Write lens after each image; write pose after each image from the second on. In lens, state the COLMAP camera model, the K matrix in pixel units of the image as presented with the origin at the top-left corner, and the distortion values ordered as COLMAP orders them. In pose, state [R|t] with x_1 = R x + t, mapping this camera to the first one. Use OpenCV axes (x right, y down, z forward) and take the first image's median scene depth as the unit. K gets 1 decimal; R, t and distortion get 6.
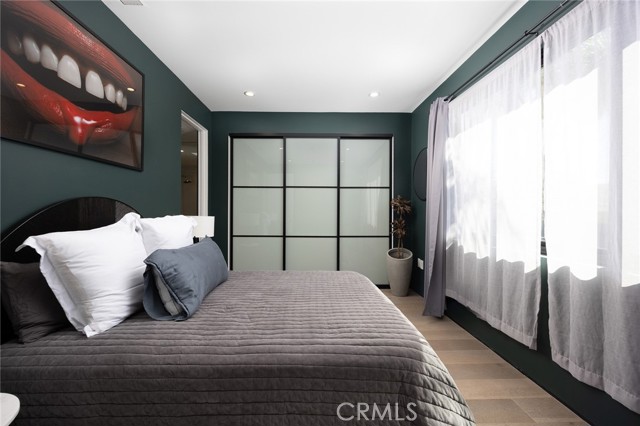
lens RADIAL K [[247.8, 0, 320.7], [0, 247.8, 213.1], [0, 0, 1]] dist [0.003838, -0.000026]
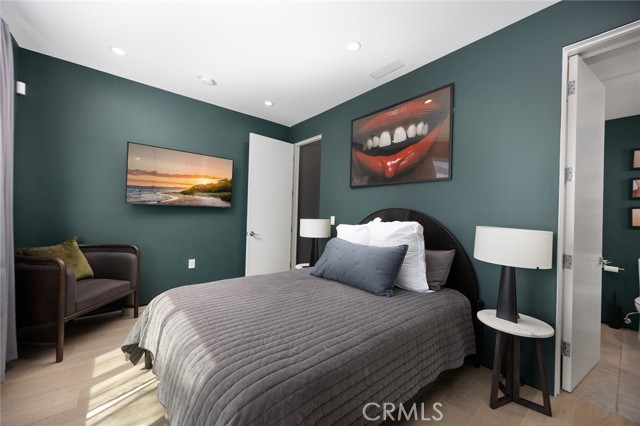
lens RADIAL K [[247.8, 0, 319.9], [0, 247.8, 213.5], [0, 0, 1]] dist [0.003838, -0.000026]
pose [[-0.769639, -0.011839, -0.638369, 0.472367], [-0.018101, 0.999831, 0.003282, -0.026725], [0.638223, 0.014081, -0.769723, 1.964850]]
